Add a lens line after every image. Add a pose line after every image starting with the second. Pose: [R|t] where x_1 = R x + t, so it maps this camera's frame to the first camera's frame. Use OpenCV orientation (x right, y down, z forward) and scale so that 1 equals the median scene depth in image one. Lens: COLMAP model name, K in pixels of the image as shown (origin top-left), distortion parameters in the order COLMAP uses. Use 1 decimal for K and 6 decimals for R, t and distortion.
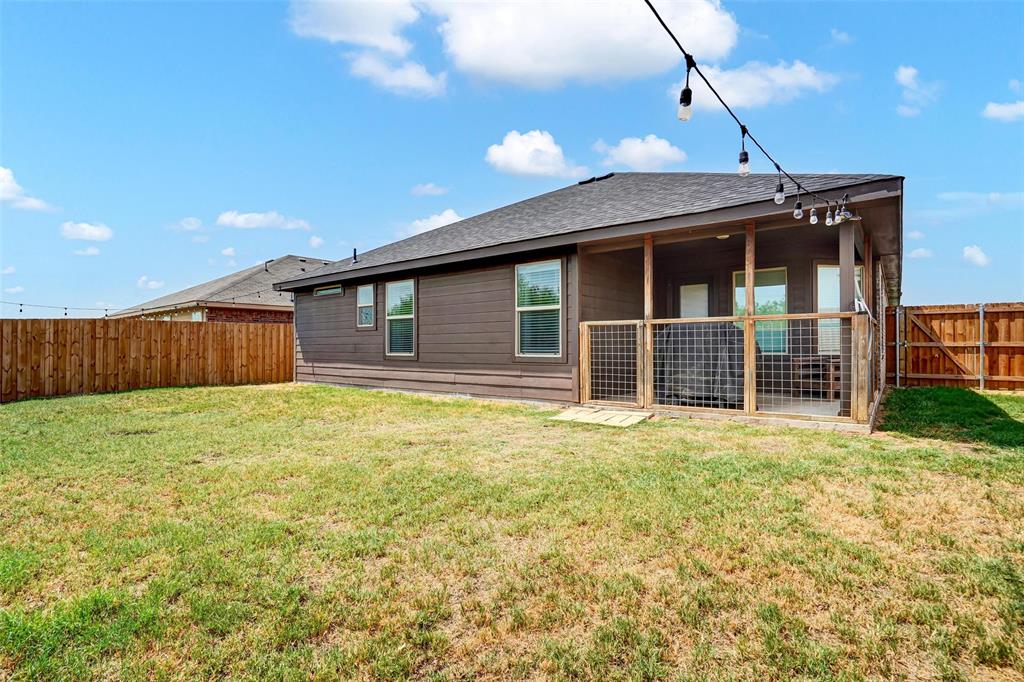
lens RADIAL K [[494.7, 0, 508.5], [0, 494.7, 343.5], [0, 0, 1]] dist [-0.045365, 0.017170]
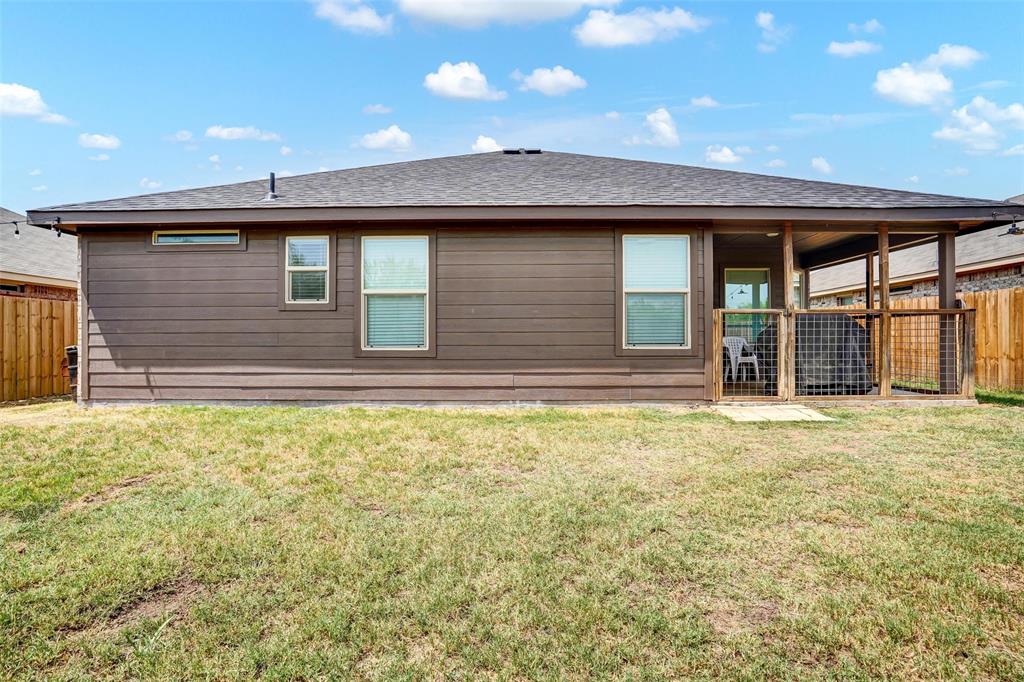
lens RADIAL K [[494.7, 0, 508.8], [0, 494.7, 335.6], [0, 0, 1]] dist [-0.045365, 0.017170]
pose [[0.785094, 0.005163, 0.619355, -0.563822], [-0.004470, 0.999986, -0.002670, 0.006612], [-0.619360, -0.000672, 0.785107, 0.442482]]
